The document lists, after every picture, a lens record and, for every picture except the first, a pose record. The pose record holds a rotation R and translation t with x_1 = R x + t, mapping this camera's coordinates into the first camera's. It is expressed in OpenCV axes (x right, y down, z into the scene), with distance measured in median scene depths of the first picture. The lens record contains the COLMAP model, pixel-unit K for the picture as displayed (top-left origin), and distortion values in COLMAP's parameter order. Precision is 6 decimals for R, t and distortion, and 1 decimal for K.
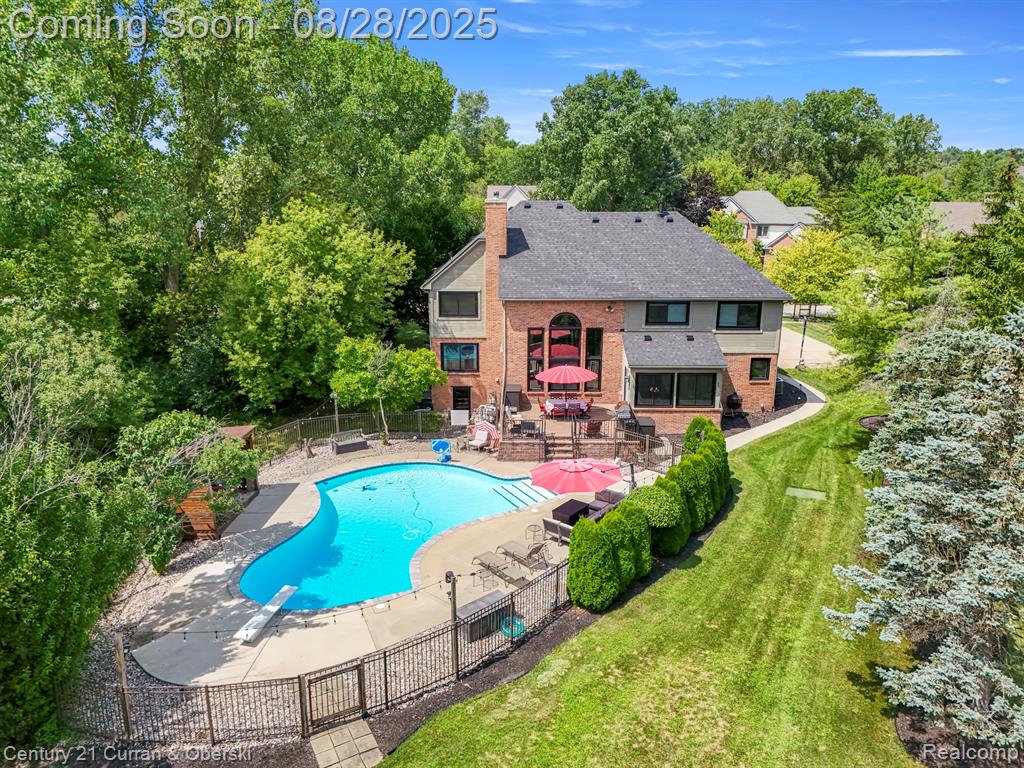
lens RADIAL K [[725.1, 0, 512.0], [0, 725.1, 384.0], [0, 0, 1]] dist [0.025805, 0.000143]
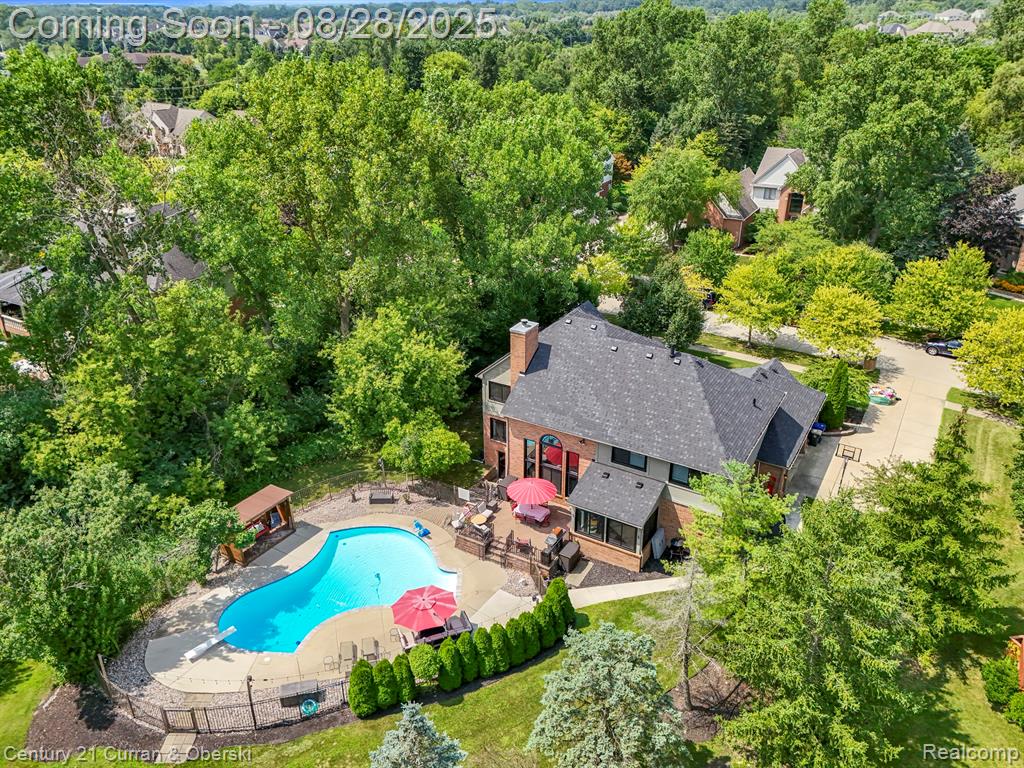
lens RADIAL K [[725.1, 0, 512.0], [0, 725.1, 384.0], [0, 0, 1]] dist [0.025805, 0.000143]
pose [[0.874860, 0.210293, -0.436346, 0.757623], [-0.130389, 0.969831, 0.205976, -0.606949], [0.466497, -0.123306, 0.875886, -0.118232]]
